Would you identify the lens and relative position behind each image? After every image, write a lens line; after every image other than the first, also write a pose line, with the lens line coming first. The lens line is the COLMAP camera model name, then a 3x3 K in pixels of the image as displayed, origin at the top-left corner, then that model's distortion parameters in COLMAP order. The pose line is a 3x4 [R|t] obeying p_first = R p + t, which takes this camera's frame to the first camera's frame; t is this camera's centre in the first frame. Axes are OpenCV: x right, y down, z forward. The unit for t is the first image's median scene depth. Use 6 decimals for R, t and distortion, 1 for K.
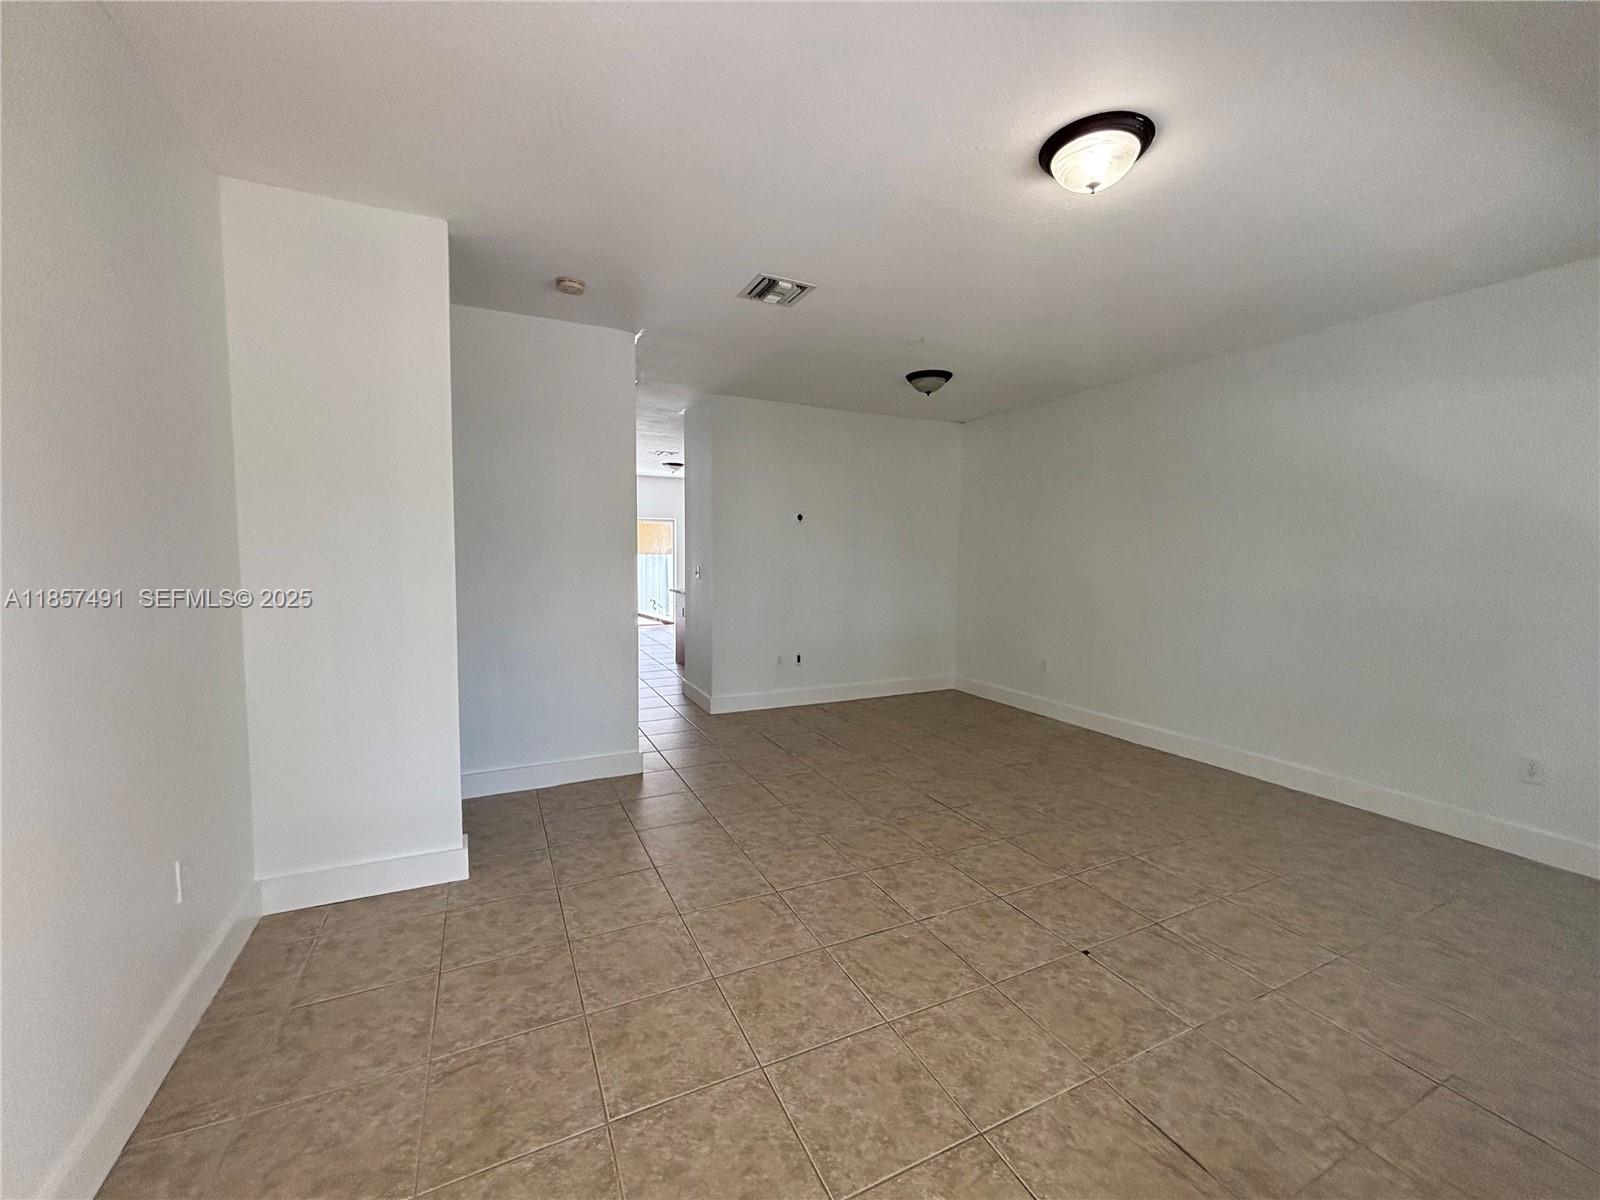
lens RADIAL K [[643.5, 0, 773.3], [0, 643.5, 595.8], [0, 0, 1]] dist [0.004475, -0.000641]
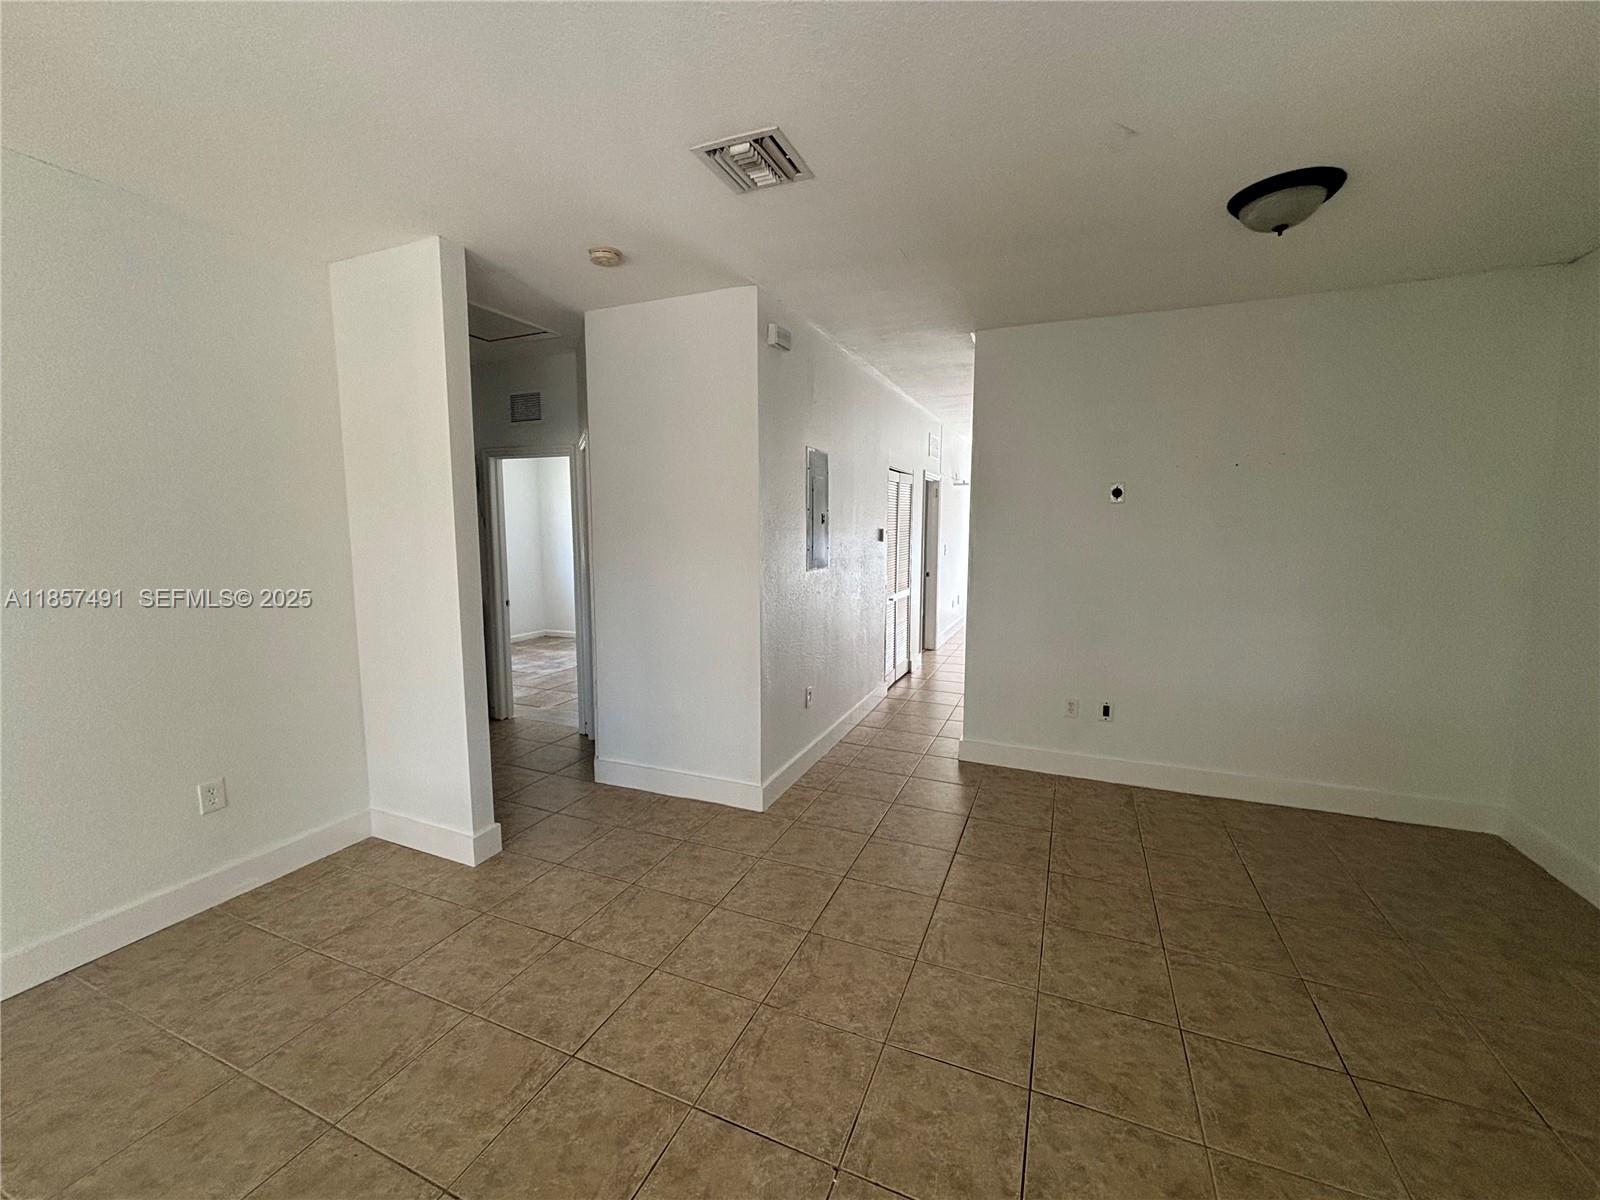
lens RADIAL K [[643.5, 0, 797.8], [0, 643.5, 596.6], [0, 0, 1]] dist [0.004475, -0.000641]
pose [[0.674918, 0.081422, -0.733387, 0.500845], [-0.047670, 0.996628, 0.066778, -0.078807], [0.736352, -0.010109, 0.676524, 0.546485]]
